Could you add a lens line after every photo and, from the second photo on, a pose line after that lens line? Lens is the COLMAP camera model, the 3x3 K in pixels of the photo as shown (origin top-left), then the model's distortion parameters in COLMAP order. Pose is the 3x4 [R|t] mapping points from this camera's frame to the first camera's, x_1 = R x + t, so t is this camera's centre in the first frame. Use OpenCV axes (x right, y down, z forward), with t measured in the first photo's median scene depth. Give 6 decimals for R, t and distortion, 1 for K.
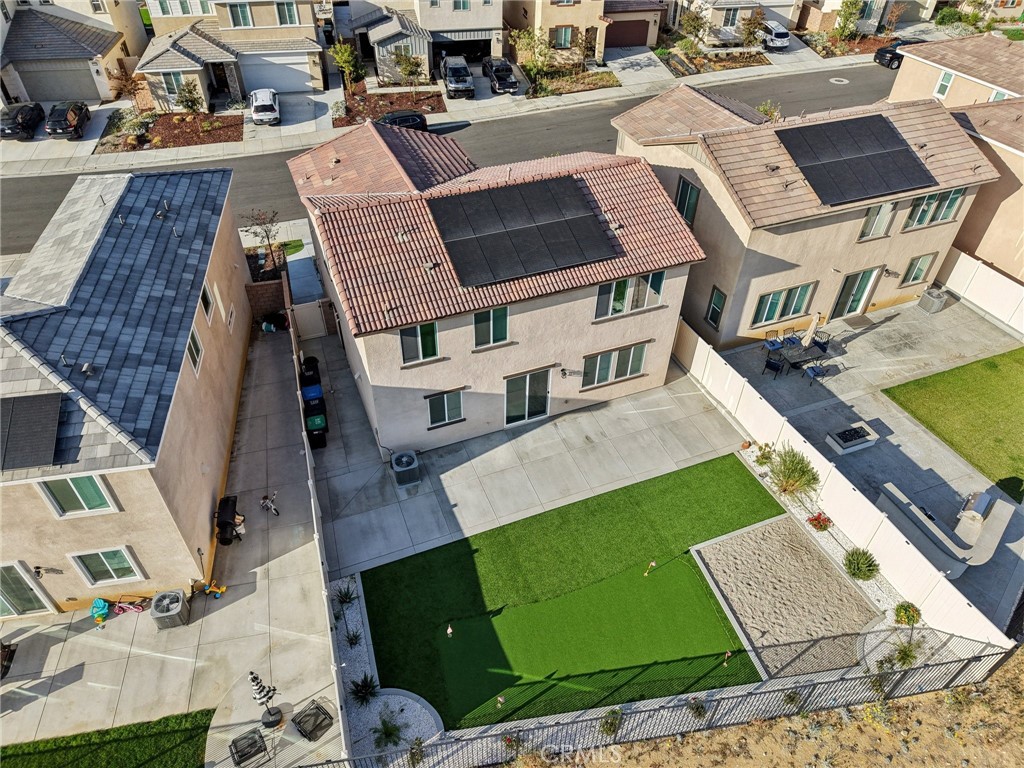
lens RADIAL K [[669.5, 0, 504.3], [0, 669.5, 376.9], [0, 0, 1]] dist [0.049268, -0.039304]
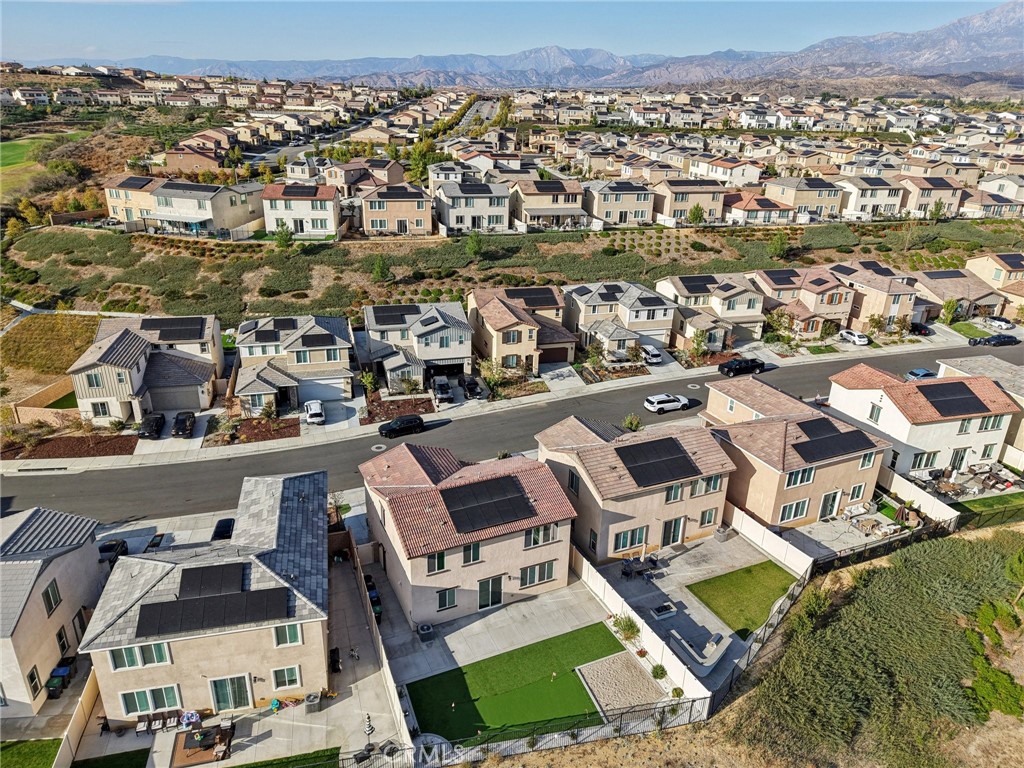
lens RADIAL K [[712.2, 0, 512.0], [0, 712.2, 384.0], [0, 0, 1]] dist [0.101414, -0.223417]
pose [[0.997956, -0.008803, 0.063299, -0.024313], [0.028354, 0.948637, -0.315092, 0.099162], [-0.057274, 0.316243, 0.946948, -0.961145]]
